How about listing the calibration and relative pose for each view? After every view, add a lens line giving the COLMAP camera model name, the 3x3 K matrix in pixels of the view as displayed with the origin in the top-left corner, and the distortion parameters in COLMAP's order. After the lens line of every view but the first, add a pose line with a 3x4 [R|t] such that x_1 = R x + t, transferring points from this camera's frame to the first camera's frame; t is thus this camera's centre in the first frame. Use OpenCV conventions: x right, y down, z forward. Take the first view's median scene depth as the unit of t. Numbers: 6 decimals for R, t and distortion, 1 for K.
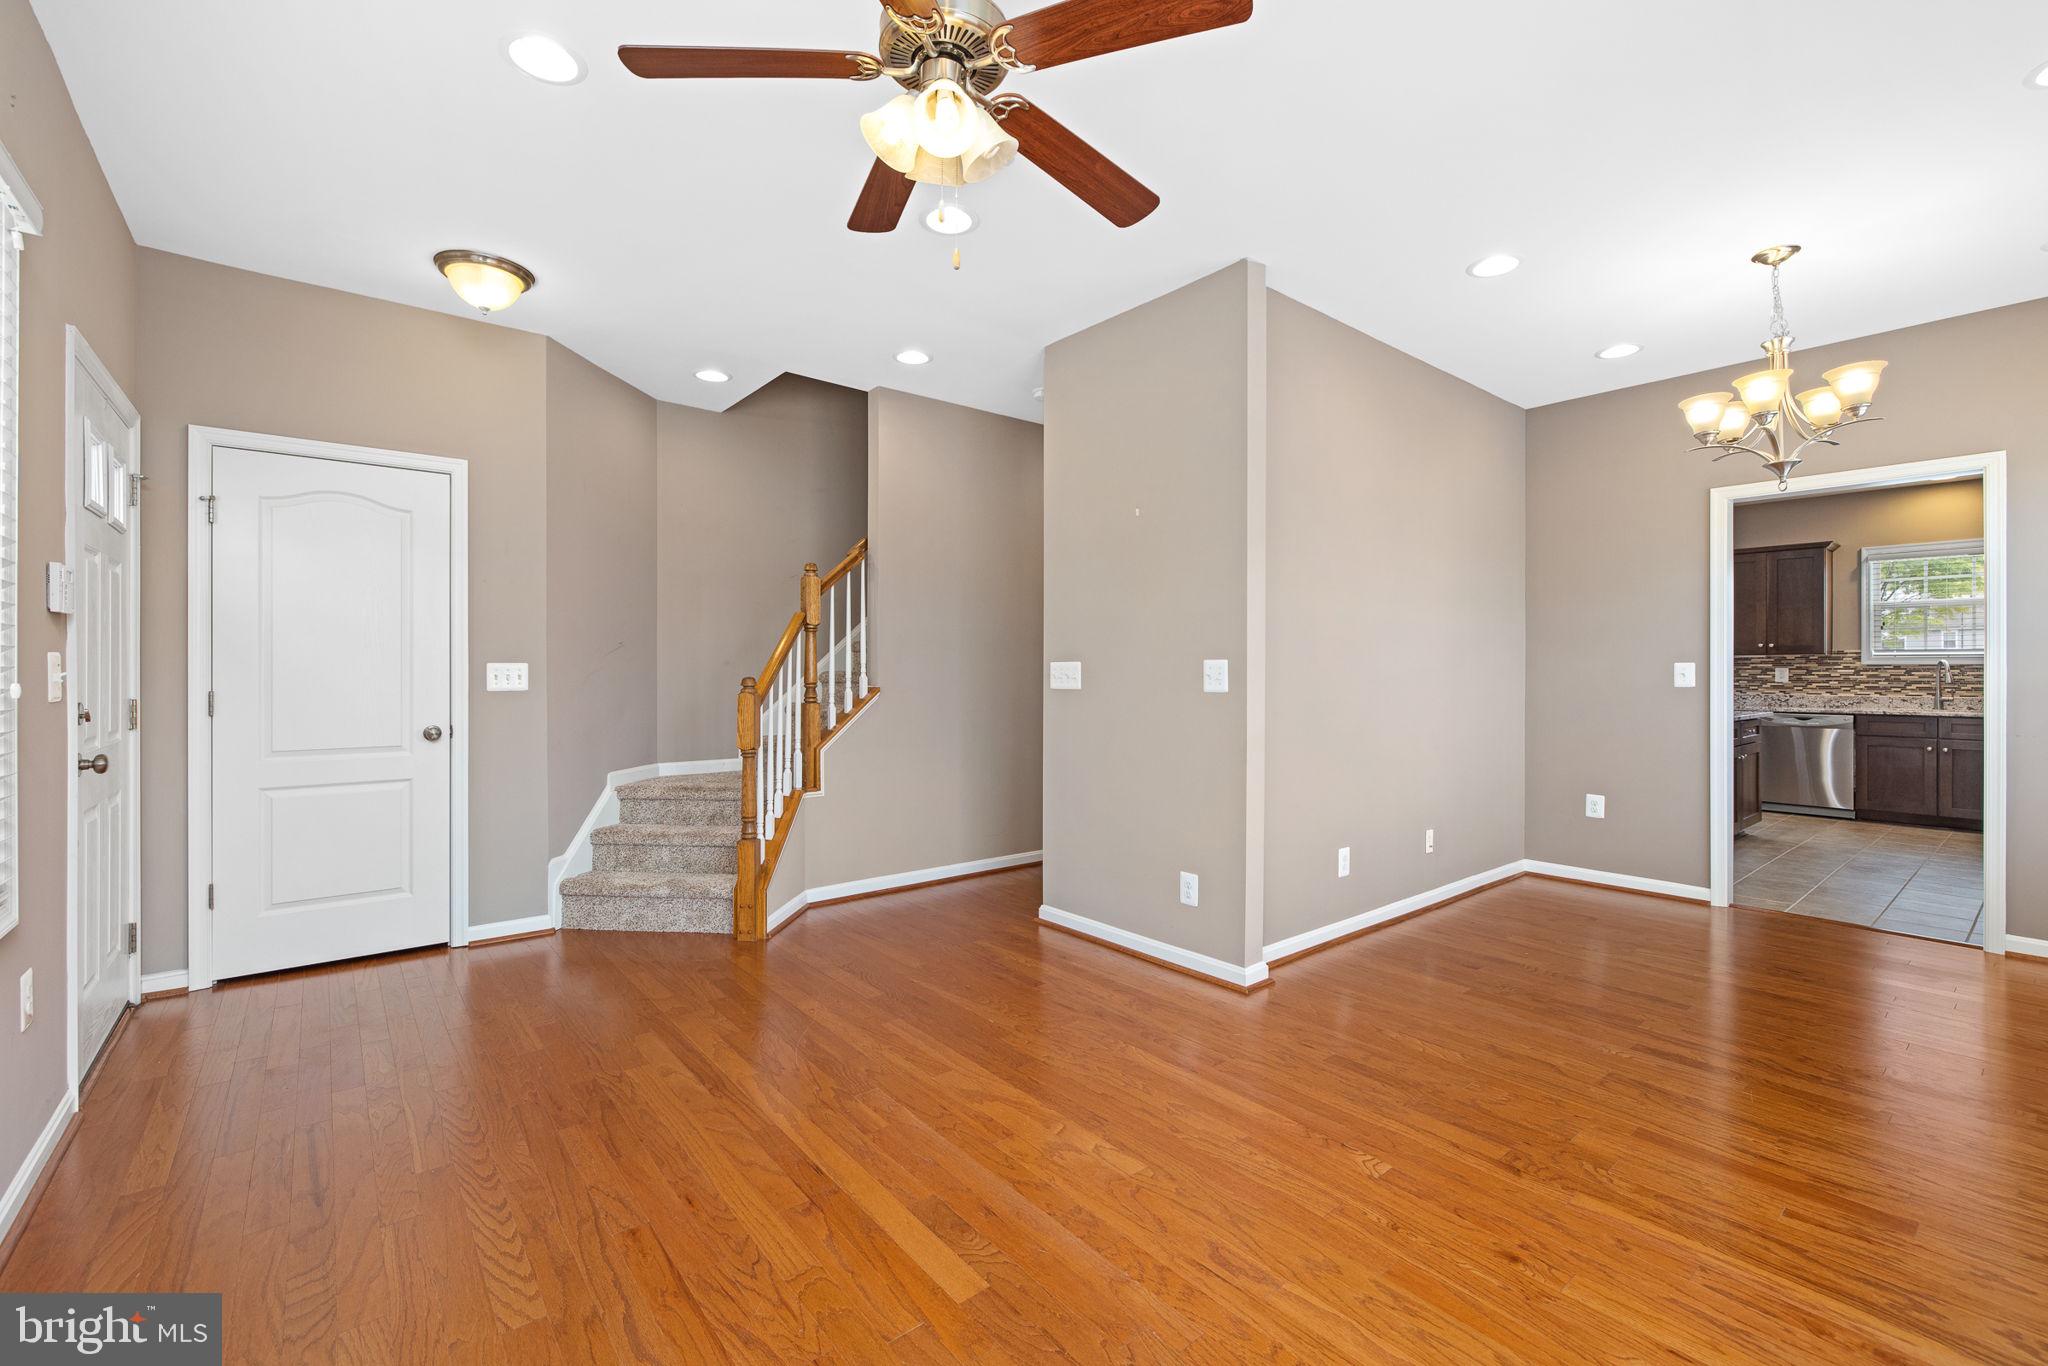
lens RADIAL K [[862.3, 0, 1021.8], [0, 862.3, 673.7], [0, 0, 1]] dist [-0.002830, -0.000142]
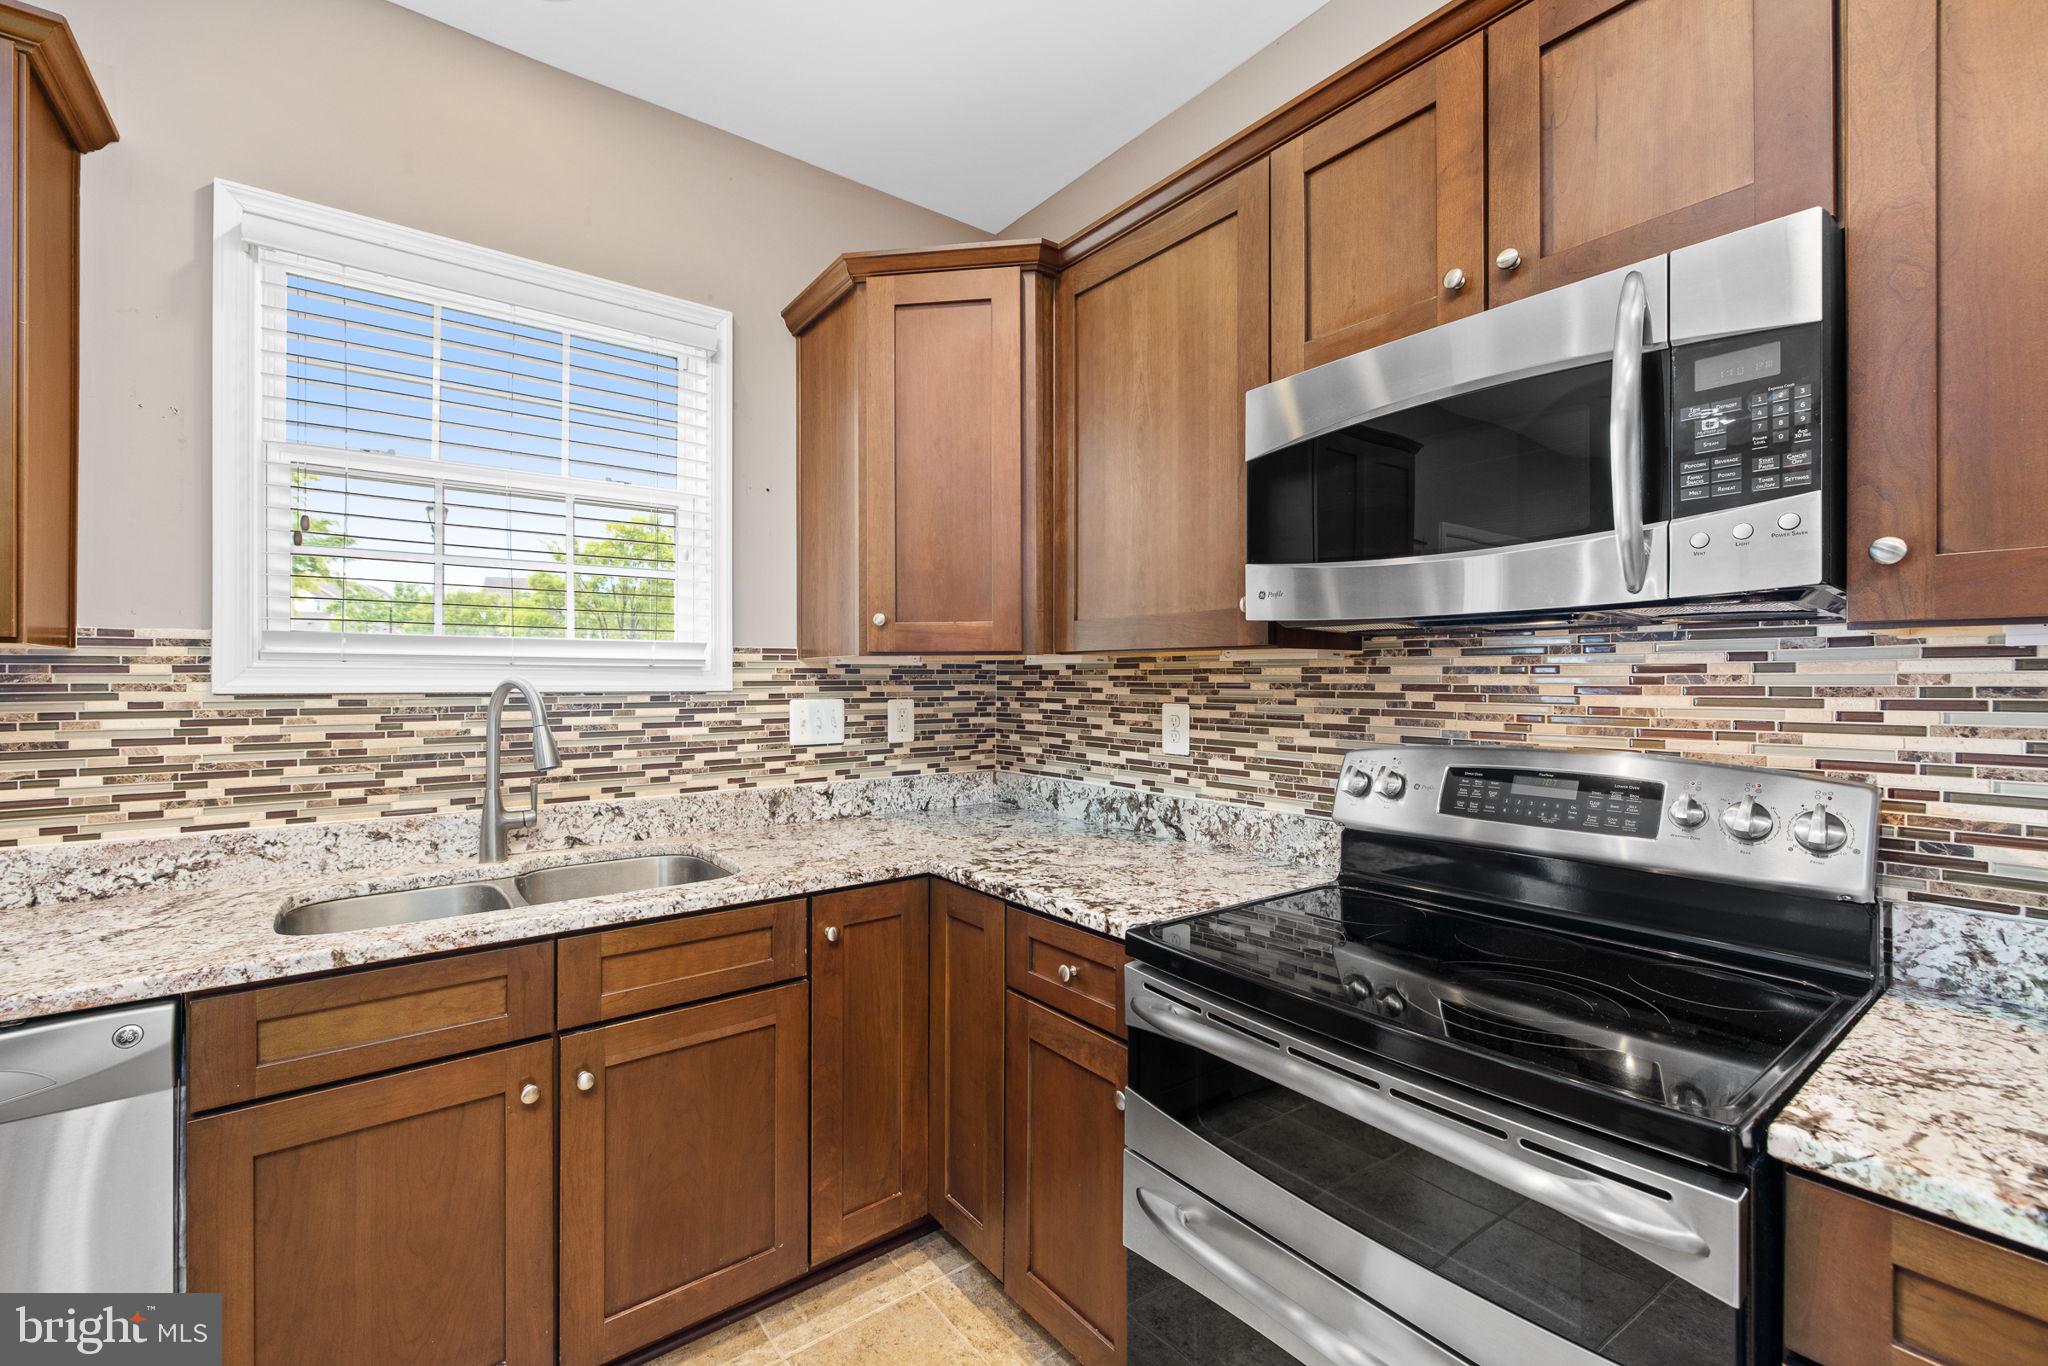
lens RADIAL K [[862.3, 0, 1016.2], [0, 862.3, 685.0], [0, 0, 1]] dist [-0.002830, -0.000142]
pose [[0.038959, 0.002882, 0.999237, 0.778639], [0.006500, 0.999974, -0.003138, -0.011083], [-0.999220, 0.006618, 0.038940, 0.800338]]
